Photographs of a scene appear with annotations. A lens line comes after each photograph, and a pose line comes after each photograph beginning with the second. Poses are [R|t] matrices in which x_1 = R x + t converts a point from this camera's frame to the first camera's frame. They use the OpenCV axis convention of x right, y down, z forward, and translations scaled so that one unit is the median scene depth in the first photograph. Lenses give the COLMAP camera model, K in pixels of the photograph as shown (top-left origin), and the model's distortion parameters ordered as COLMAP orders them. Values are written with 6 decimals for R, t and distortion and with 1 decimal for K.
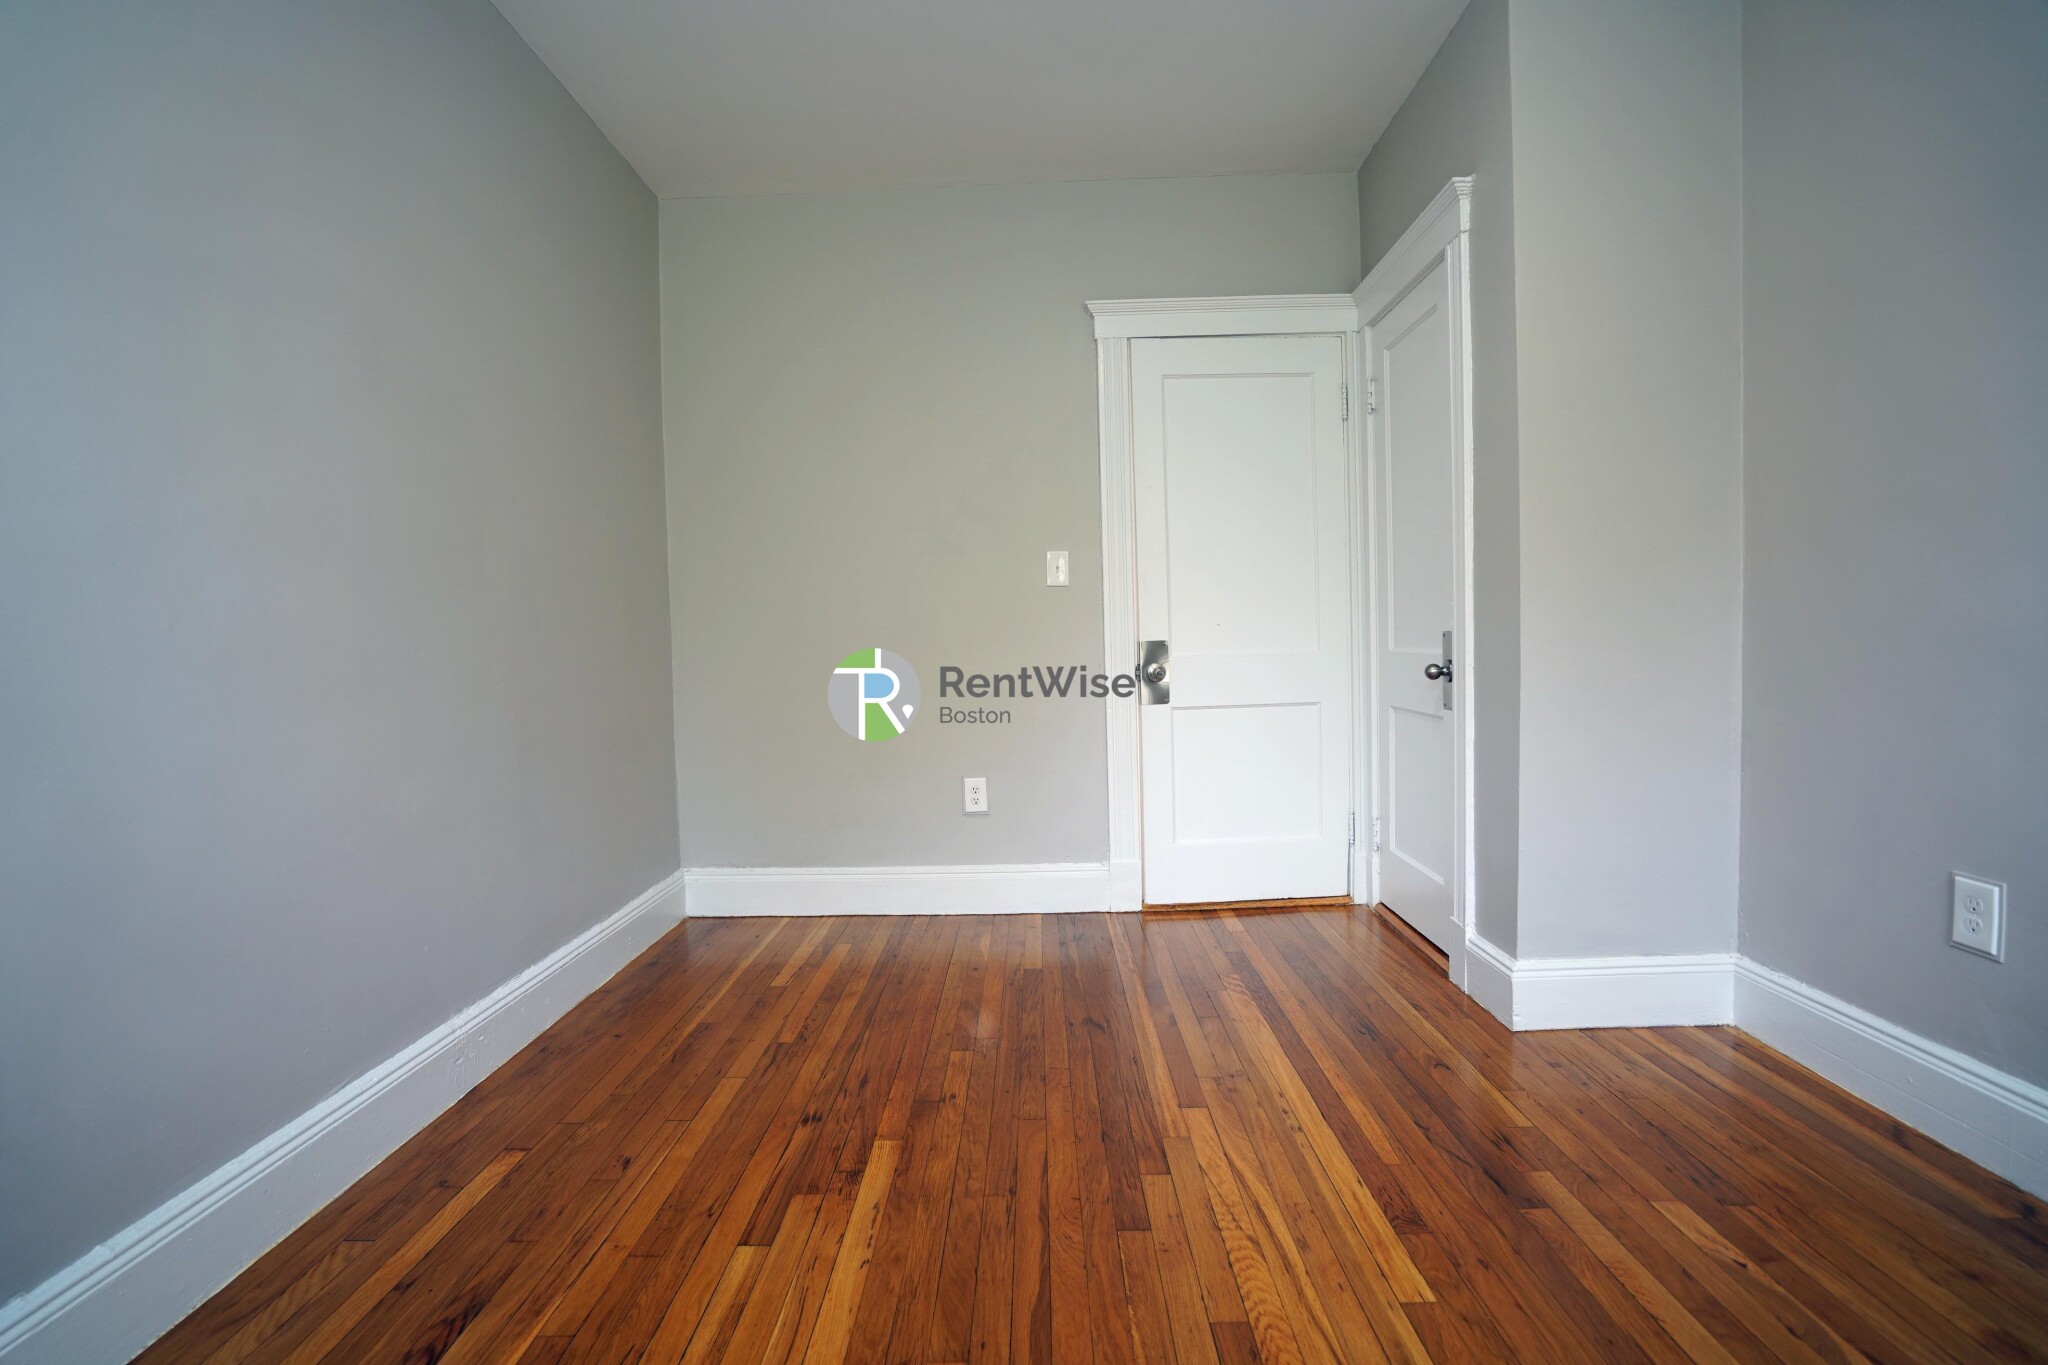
lens RADIAL K [[952.4, 0, 1009.1], [0, 952.4, 677.0], [0, 0, 1]] dist [-0.060593, 0.025771]
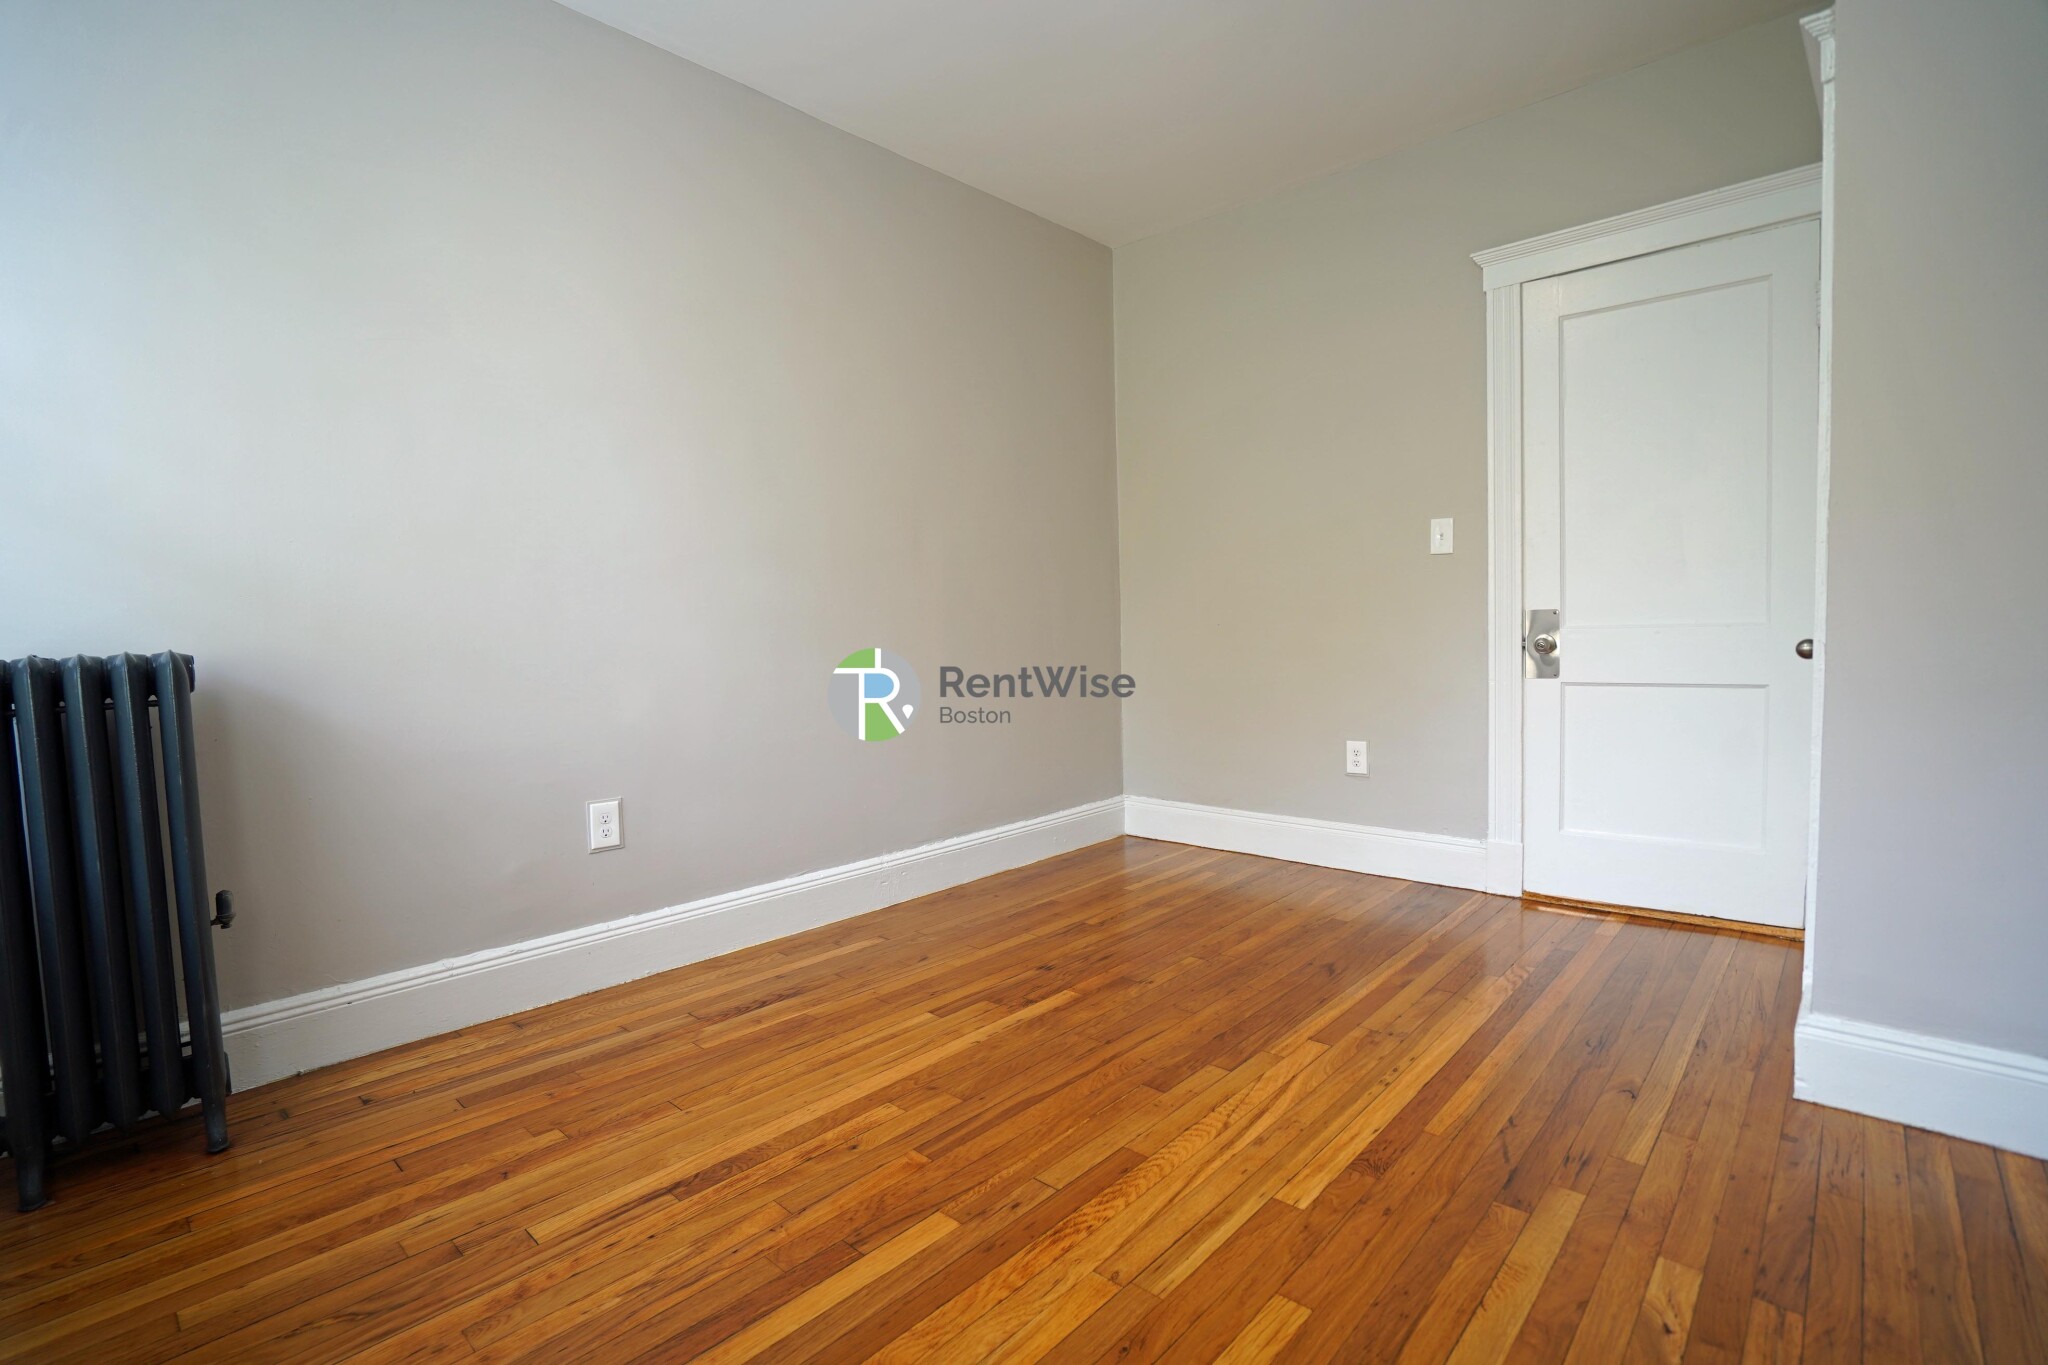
lens RADIAL K [[952.4, 0, 1009.1], [0, 952.4, 677.0], [0, 0, 1]] dist [-0.060593, 0.025771]
pose [[0.748144, 0.044873, -0.662017, 0.466402], [-0.018865, 0.998746, 0.046378, -0.006604], [0.663268, -0.022209, 0.748052, -0.032633]]
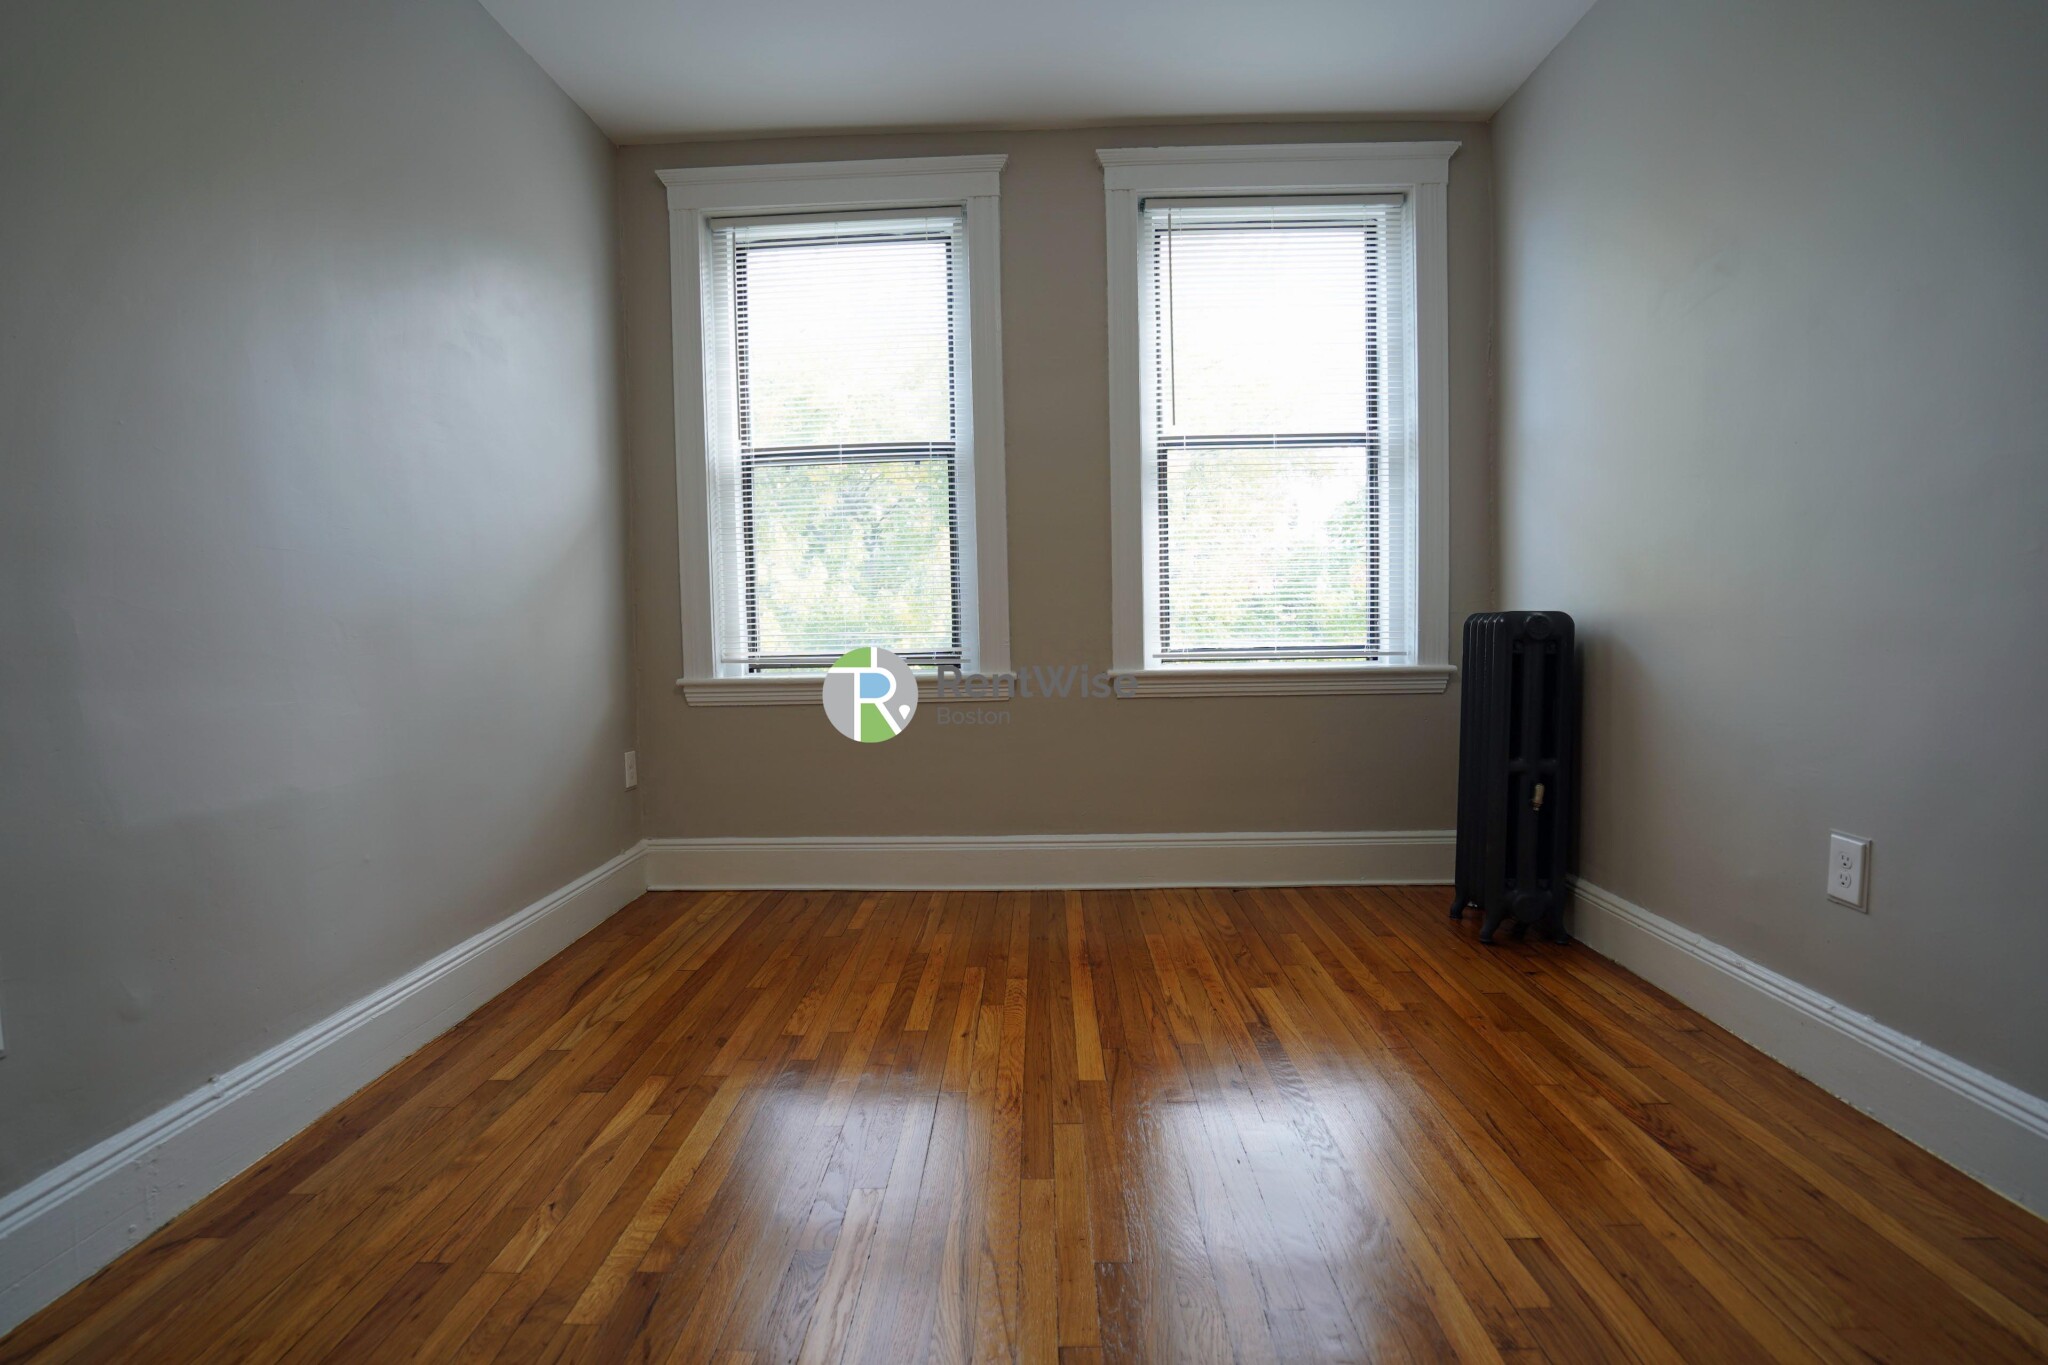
lens RADIAL K [[1005.1, 0, 1008.4], [0, 1005.1, 684.9], [0, 0, 1]] dist [-0.067315, 0.033290]
pose [[-0.998925, 0.044665, 0.012413, 0.116128], [0.045682, 0.993978, 0.099608, -0.032760], [-0.007889, 0.100068, -0.994949, 1.101254]]
